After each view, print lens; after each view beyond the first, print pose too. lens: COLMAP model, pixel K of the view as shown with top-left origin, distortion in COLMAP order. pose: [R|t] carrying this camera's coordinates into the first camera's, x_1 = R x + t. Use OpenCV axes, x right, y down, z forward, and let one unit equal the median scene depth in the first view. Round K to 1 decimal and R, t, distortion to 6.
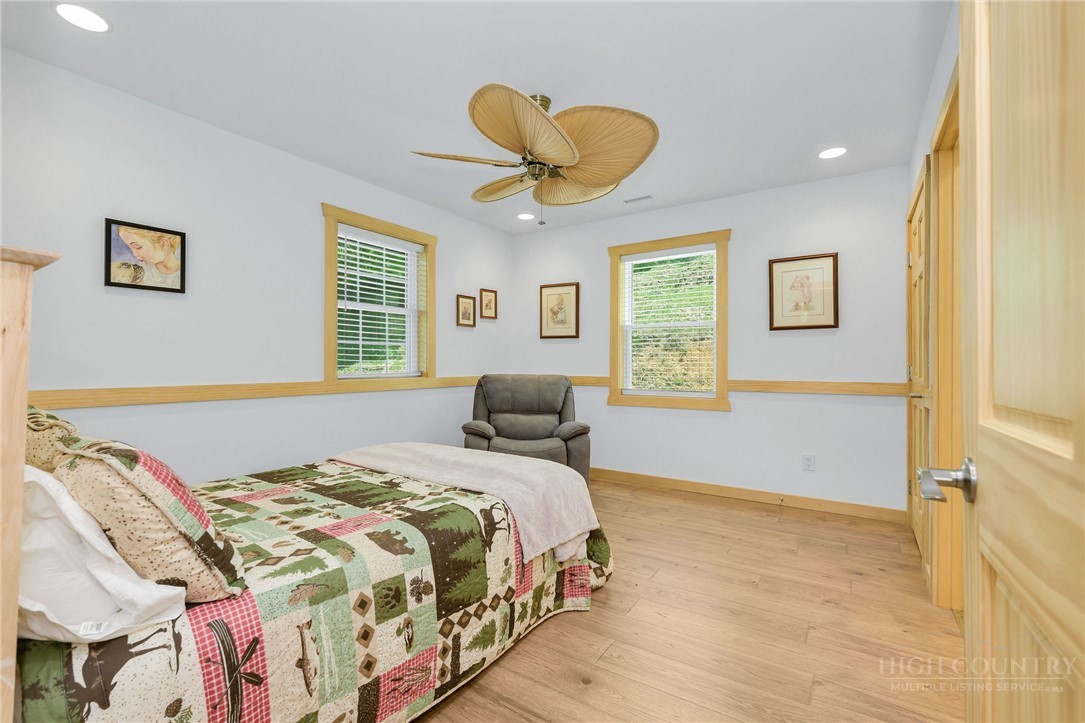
lens RADIAL K [[441.9, 0, 540.4], [0, 441.9, 366.3], [0, 0, 1]] dist [-0.003093, -0.000129]
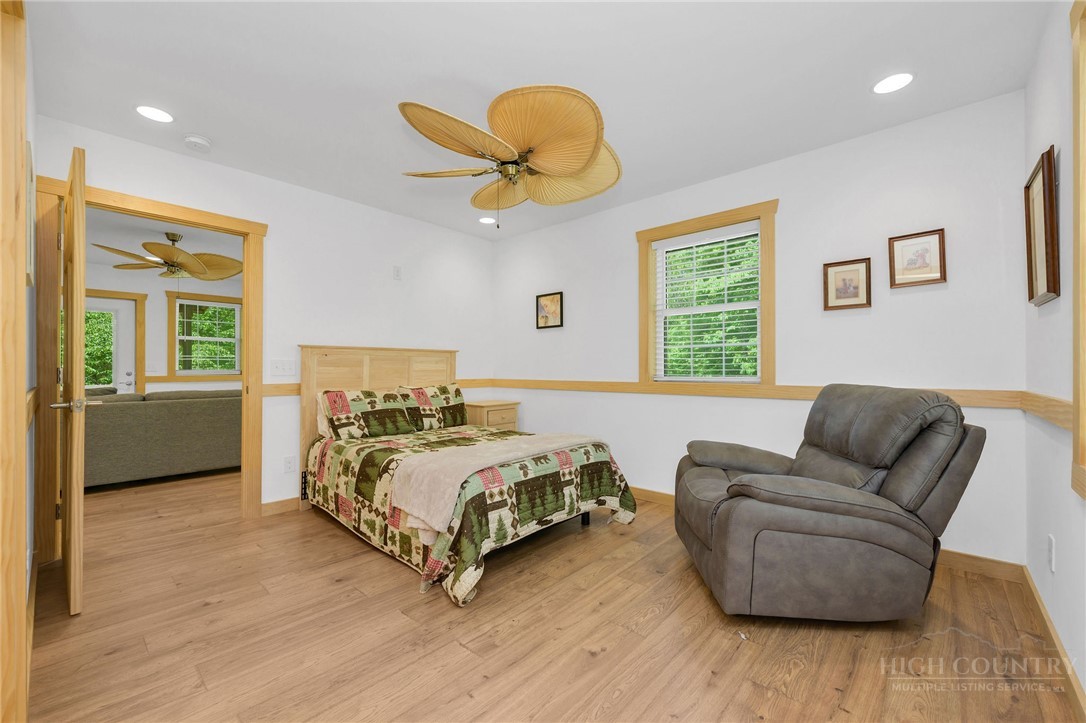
lens RADIAL K [[440.6, 0, 545.5], [0, 440.6, 367.2], [0, 0, 1]] dist [-0.001376, -0.000171]
pose [[-0.106145, -0.002817, -0.994347, 0.923243], [-0.003221, 0.999992, -0.002489, -0.002280], [0.994345, 0.002939, -0.106153, 1.131765]]
